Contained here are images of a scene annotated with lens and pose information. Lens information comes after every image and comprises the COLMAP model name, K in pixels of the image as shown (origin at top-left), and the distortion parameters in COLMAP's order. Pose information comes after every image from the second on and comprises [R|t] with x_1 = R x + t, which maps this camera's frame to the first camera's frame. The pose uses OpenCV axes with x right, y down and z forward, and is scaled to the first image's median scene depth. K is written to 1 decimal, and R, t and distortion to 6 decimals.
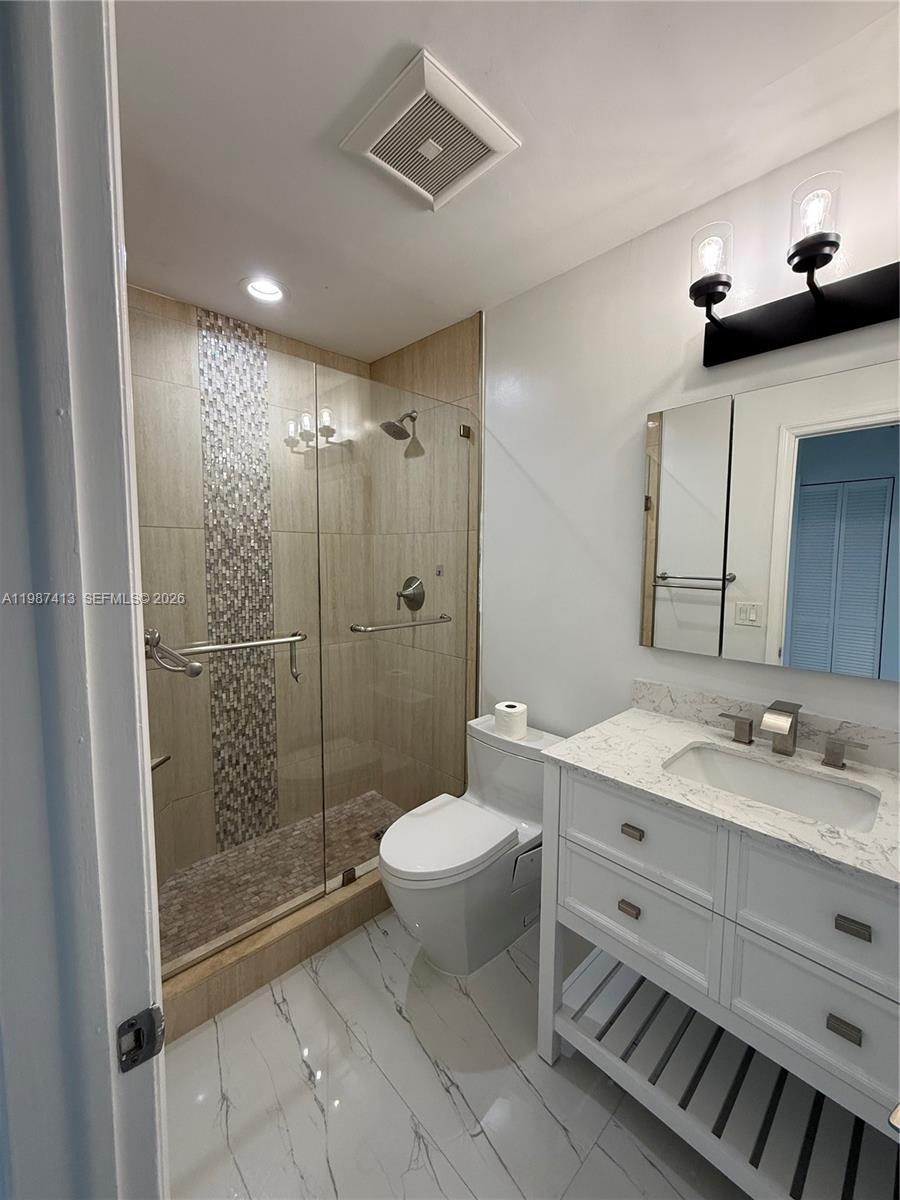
lens RADIAL K [[479.7, 0, 450.0], [0, 479.7, 600.0], [0, 0, 1]] dist [-0.000459, 0.000349]
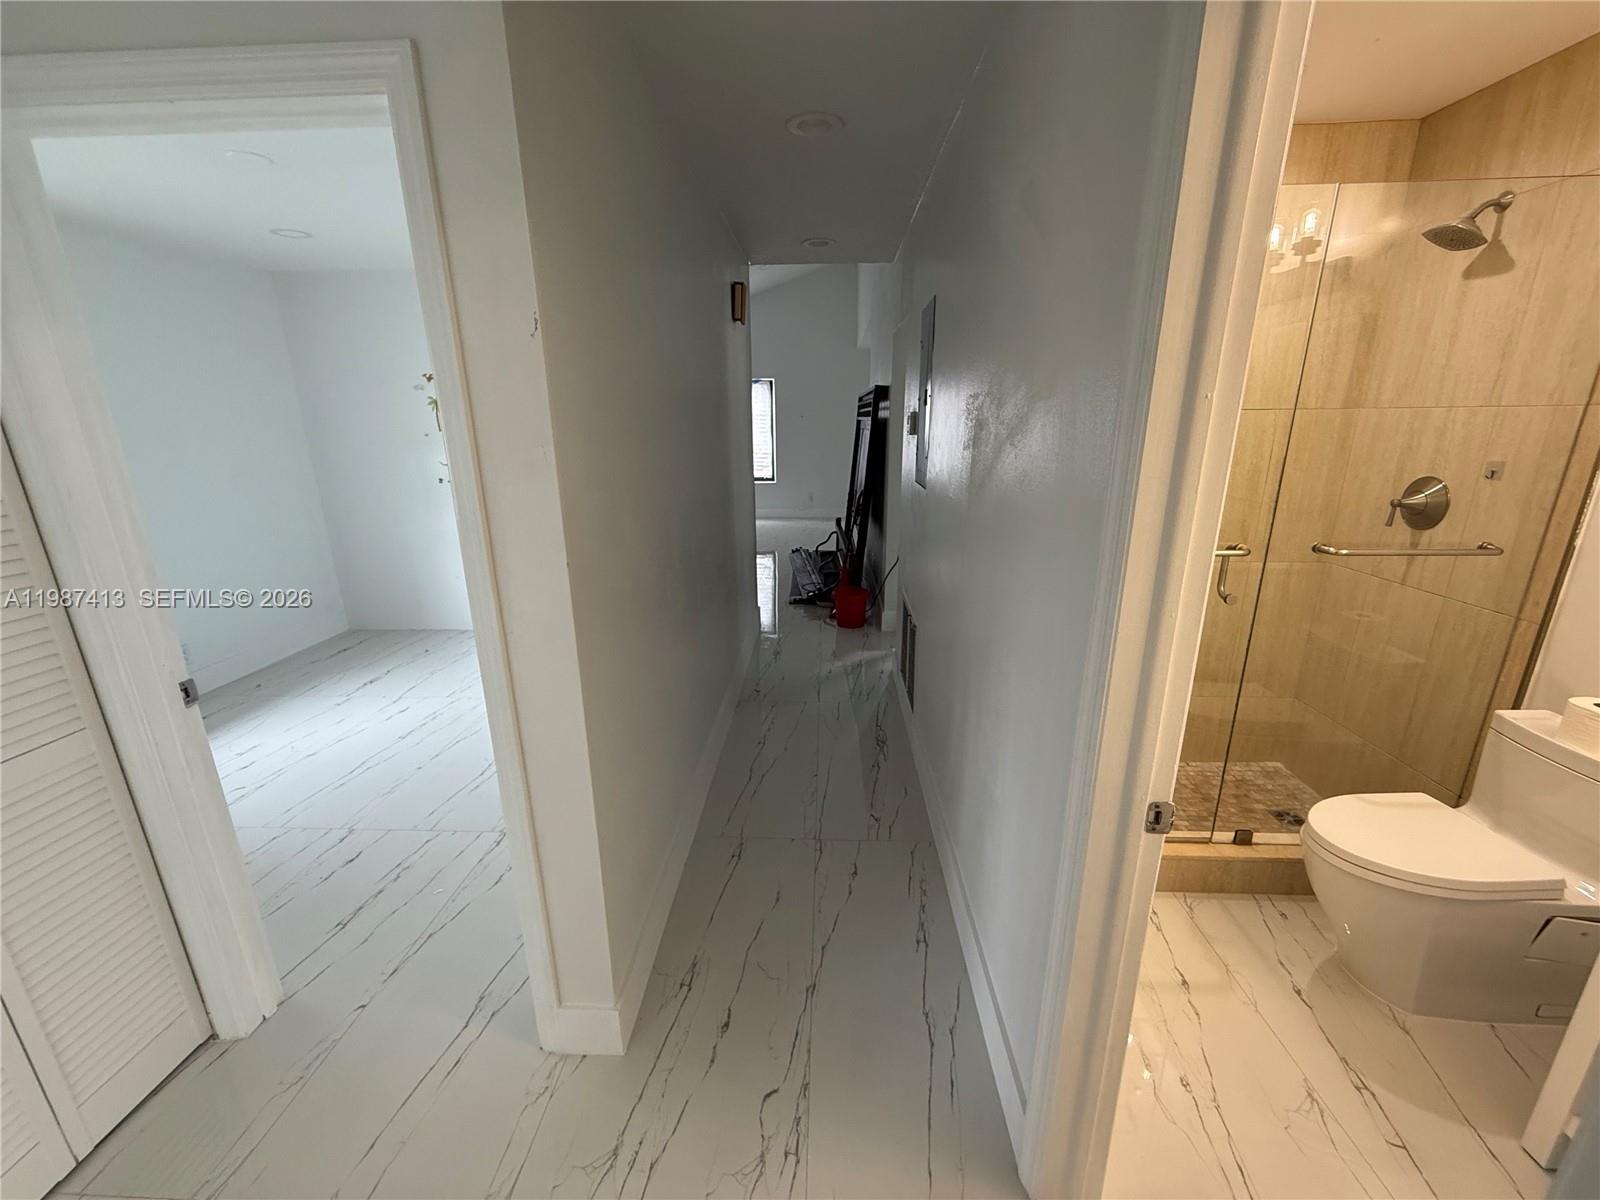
lens RADIAL K [[639.6, 0, 795.9], [0, 639.6, 602.0], [0, 0, 1]] dist [-0.000459, 0.000349]
pose [[0.690128, 0.189875, -0.698334, -0.035884], [-0.053888, 0.975771, 0.212054, -0.022477], [0.721678, -0.108712, 0.683639, -0.239919]]
